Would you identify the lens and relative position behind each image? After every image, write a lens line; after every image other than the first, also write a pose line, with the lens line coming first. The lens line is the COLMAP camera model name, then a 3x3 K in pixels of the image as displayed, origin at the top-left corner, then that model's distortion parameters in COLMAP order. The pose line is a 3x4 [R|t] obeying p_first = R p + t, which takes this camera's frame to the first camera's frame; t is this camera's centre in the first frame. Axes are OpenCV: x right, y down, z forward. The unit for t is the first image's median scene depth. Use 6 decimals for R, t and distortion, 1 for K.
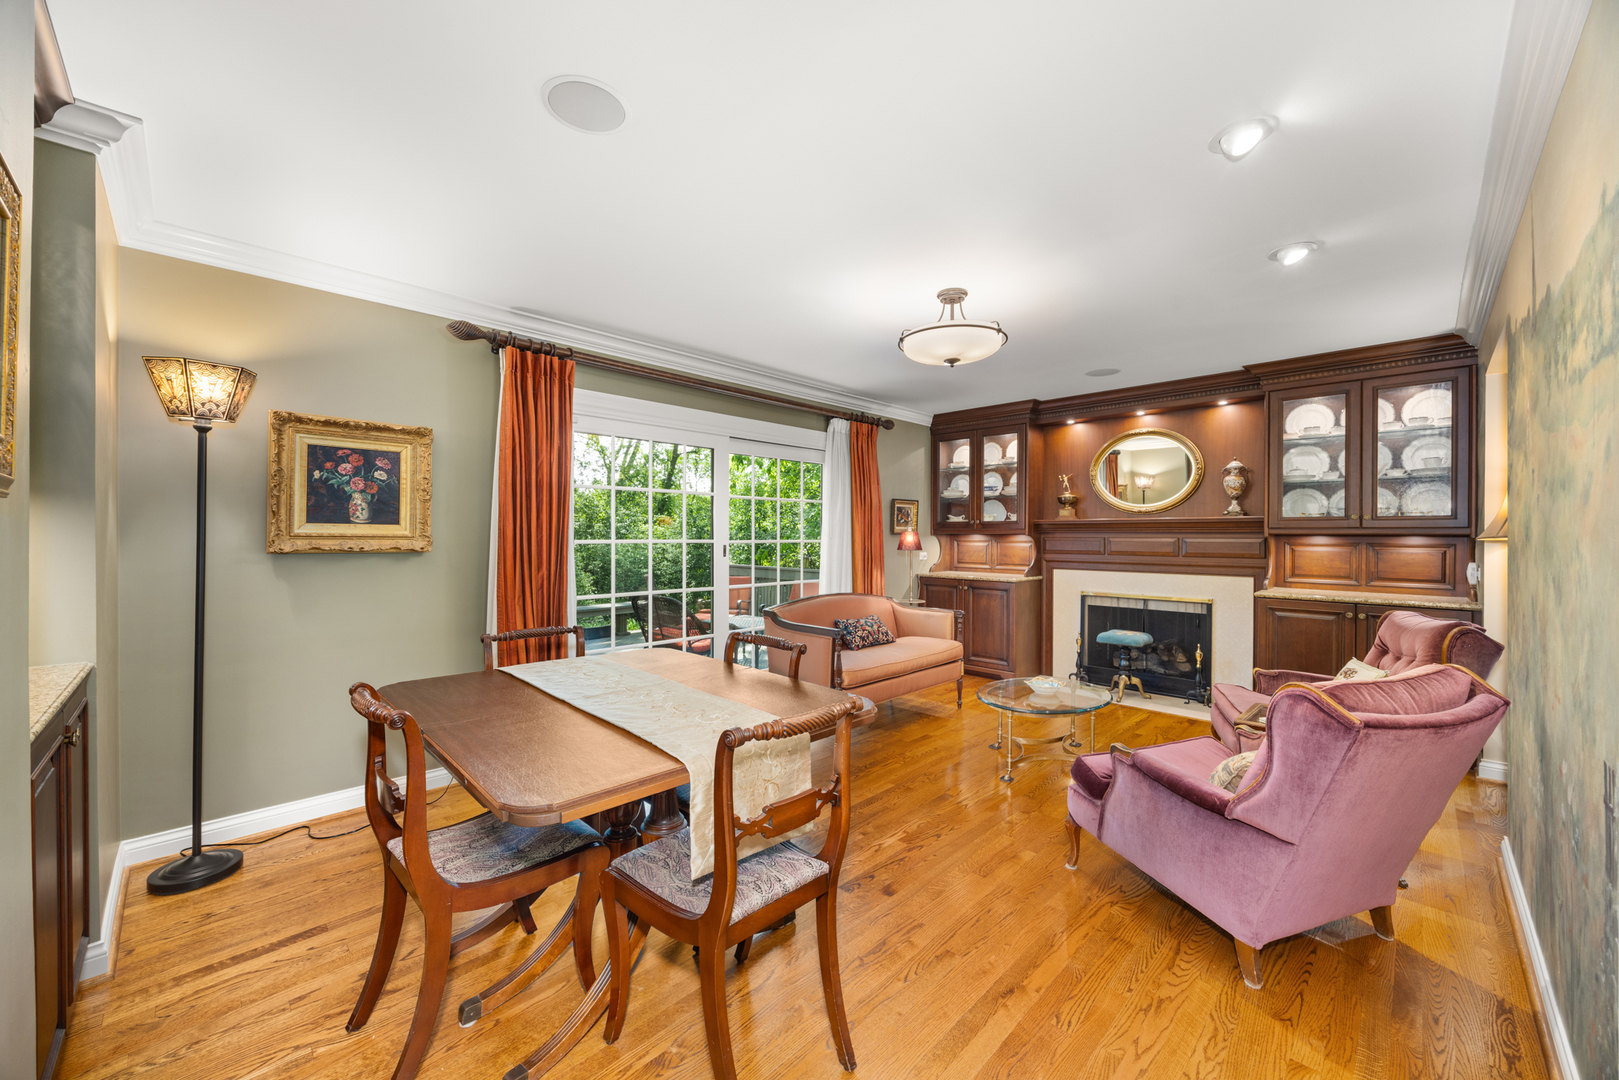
lens RADIAL K [[613.6, 0, 813.1], [0, 613.6, 538.6], [0, 0, 1]] dist [-0.004237, 0.000363]
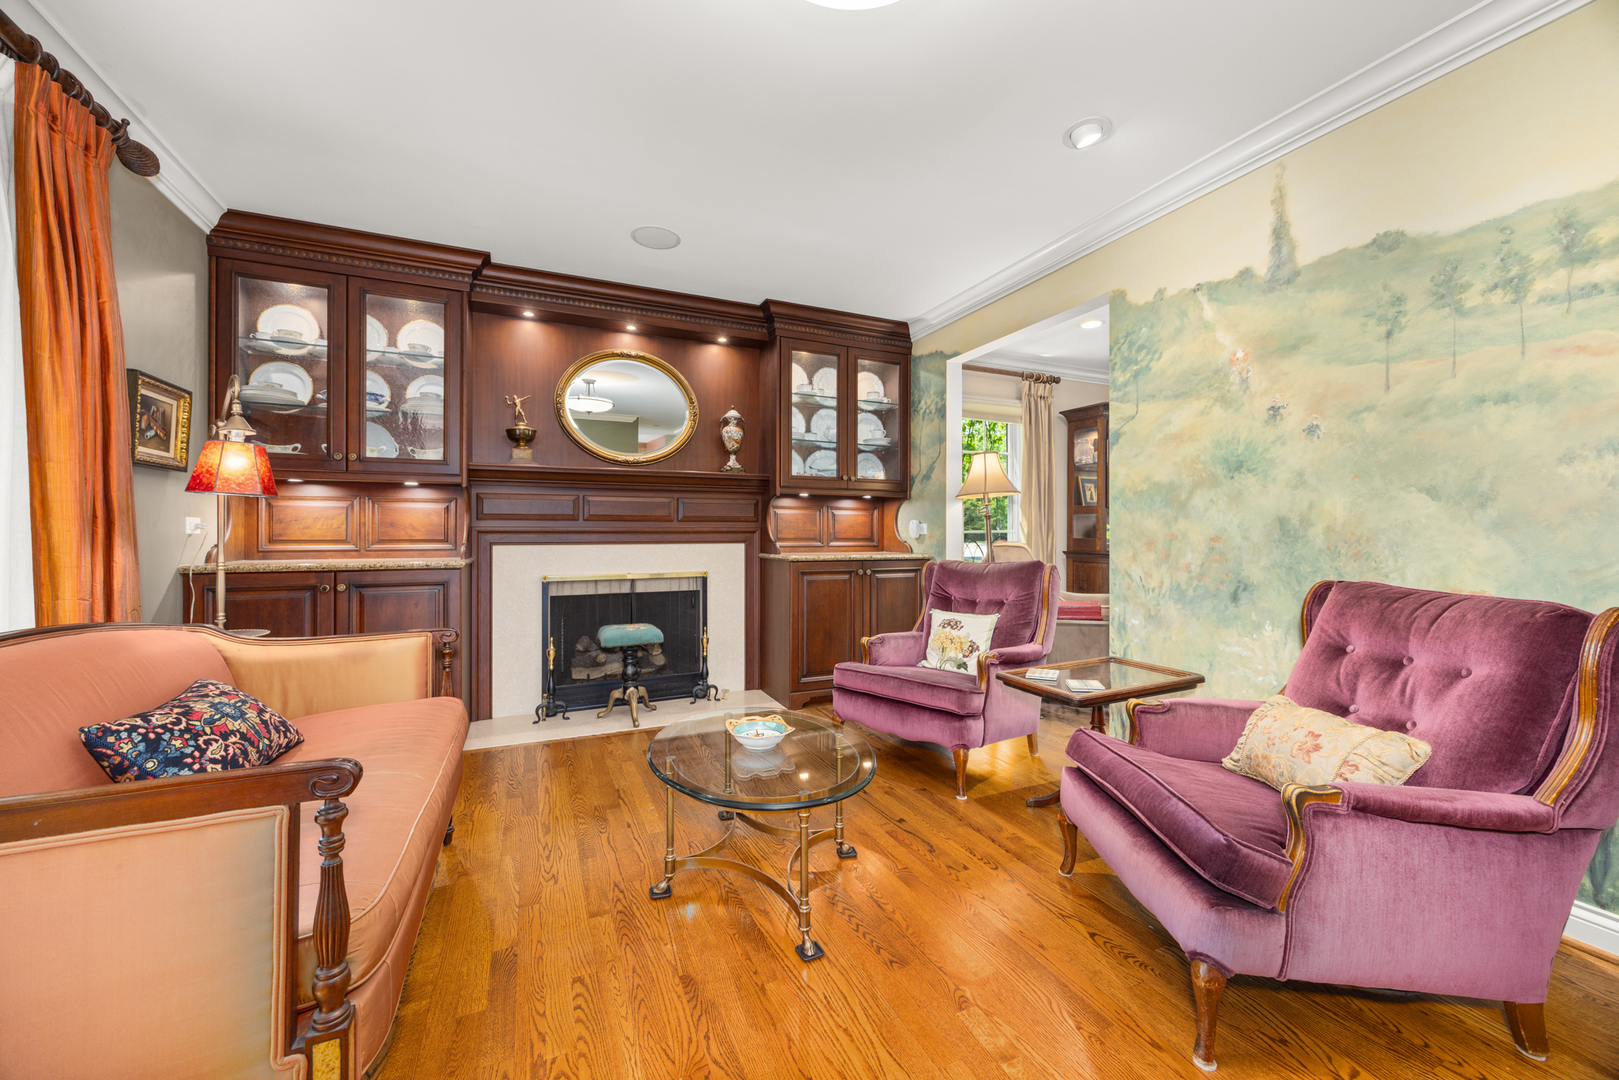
lens RADIAL K [[613.6, 0, 806.1], [0, 613.6, 537.3], [0, 0, 1]] dist [-0.004237, 0.000363]
pose [[0.363769, -0.008630, 0.931449, -0.078796], [0.005423, 0.999960, 0.007147, 0.043513], [-0.931474, 0.002451, 0.363801, 0.530922]]
